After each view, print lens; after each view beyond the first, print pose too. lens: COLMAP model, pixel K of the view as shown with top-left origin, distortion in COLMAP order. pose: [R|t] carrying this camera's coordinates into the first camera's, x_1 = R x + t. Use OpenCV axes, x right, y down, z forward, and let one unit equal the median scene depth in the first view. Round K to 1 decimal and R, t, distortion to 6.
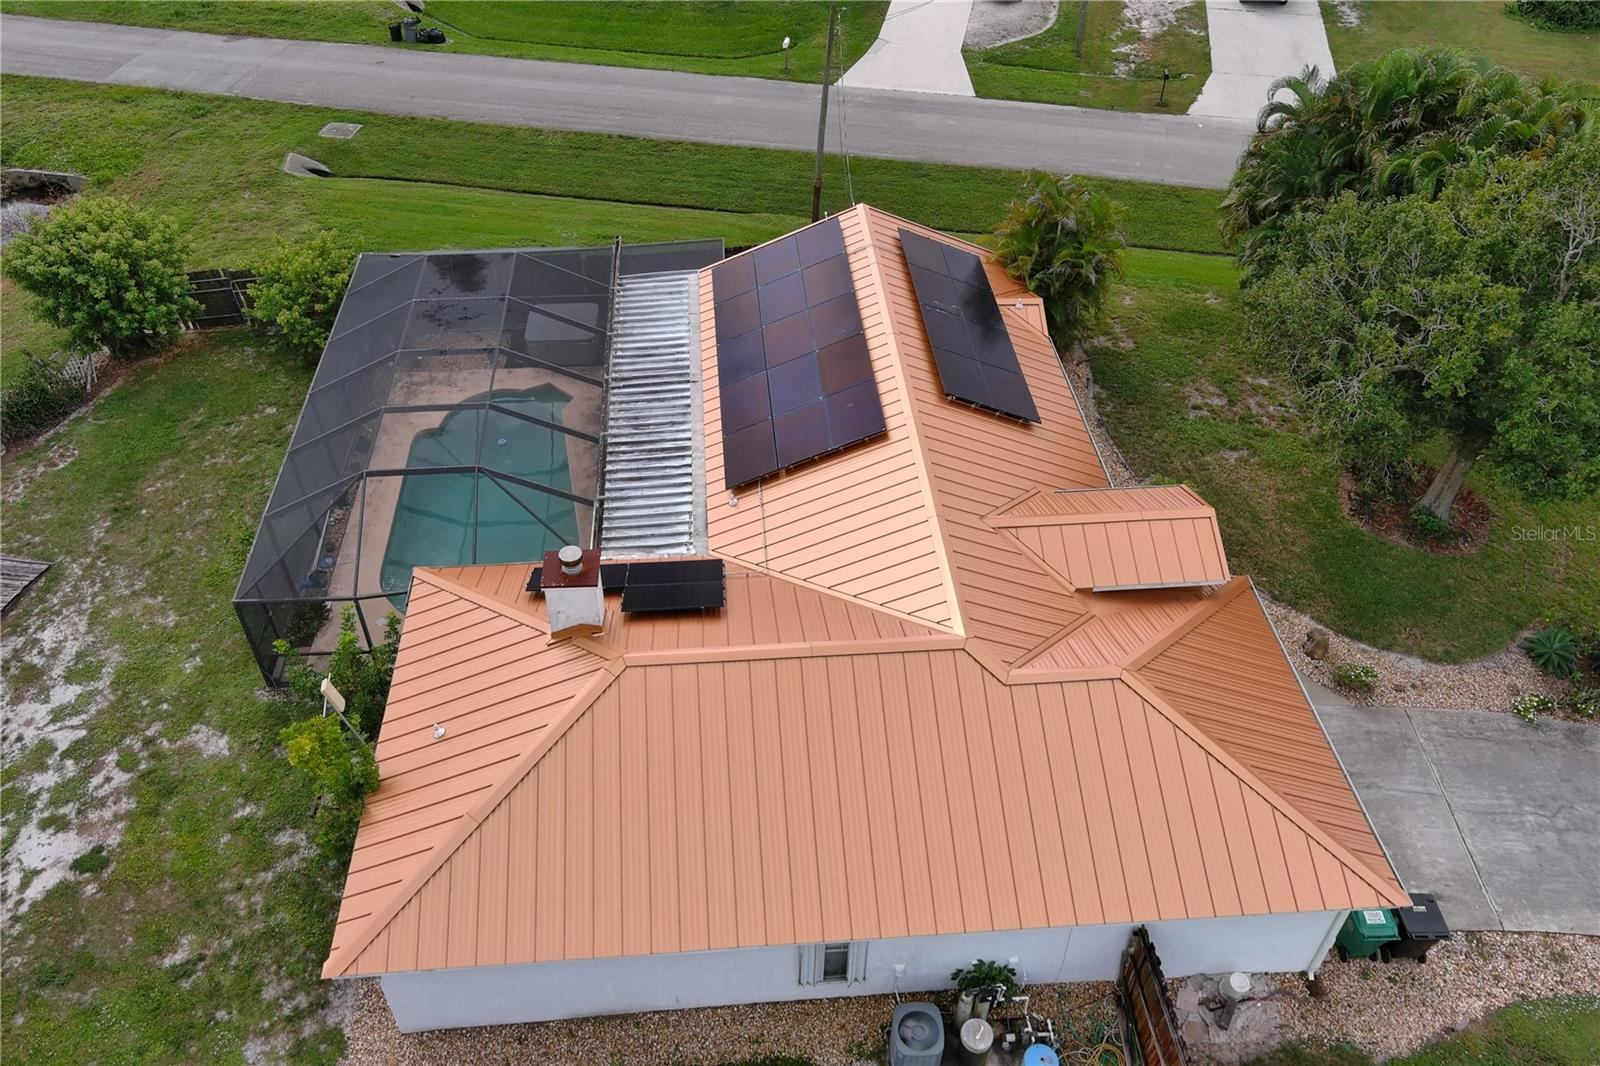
lens RADIAL K [[1237.3, 0, 805.4], [0, 1237.3, 532.2], [0, 0, 1]] dist [0.007649, 0.002059]
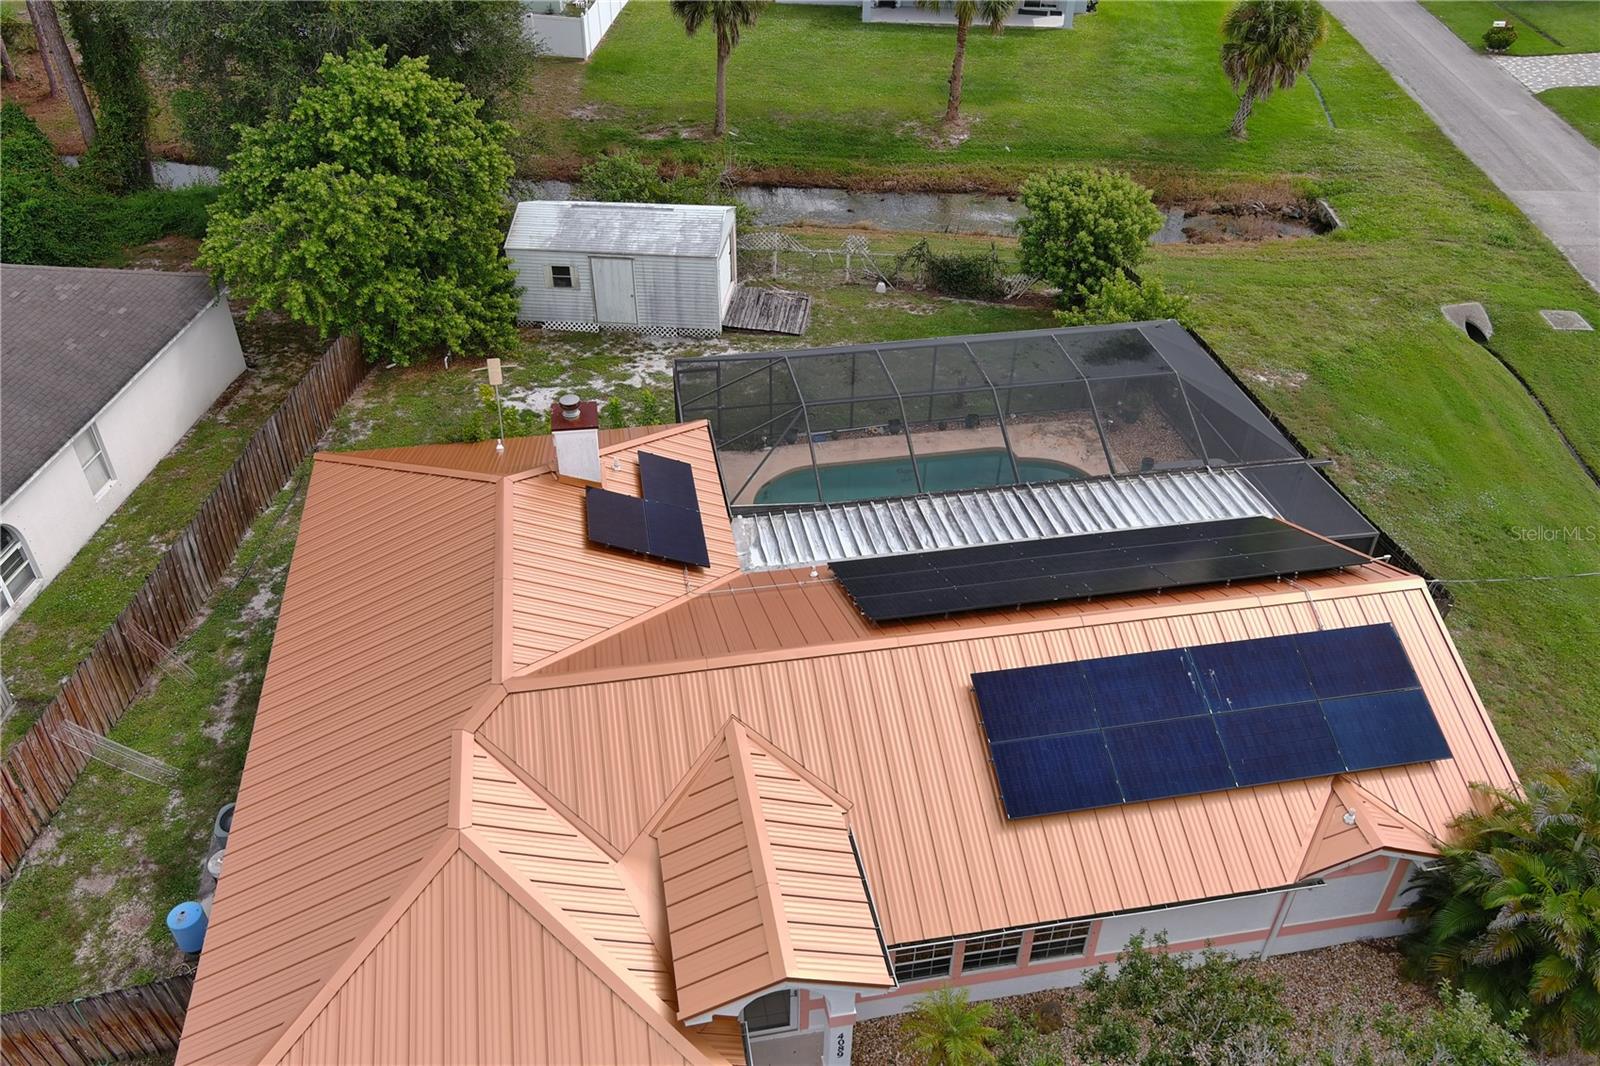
lens RADIAL K [[1265.2, 0, 805.9], [0, 1265.2, 519.1], [0, 0, 1]] dist [0.006388, -0.010279]
pose [[0.099693, 0.592146, -0.799640, 0.619730], [-0.678948, 0.627969, 0.380375, -0.375285], [0.727387, 0.504993, 0.464640, 0.489426]]
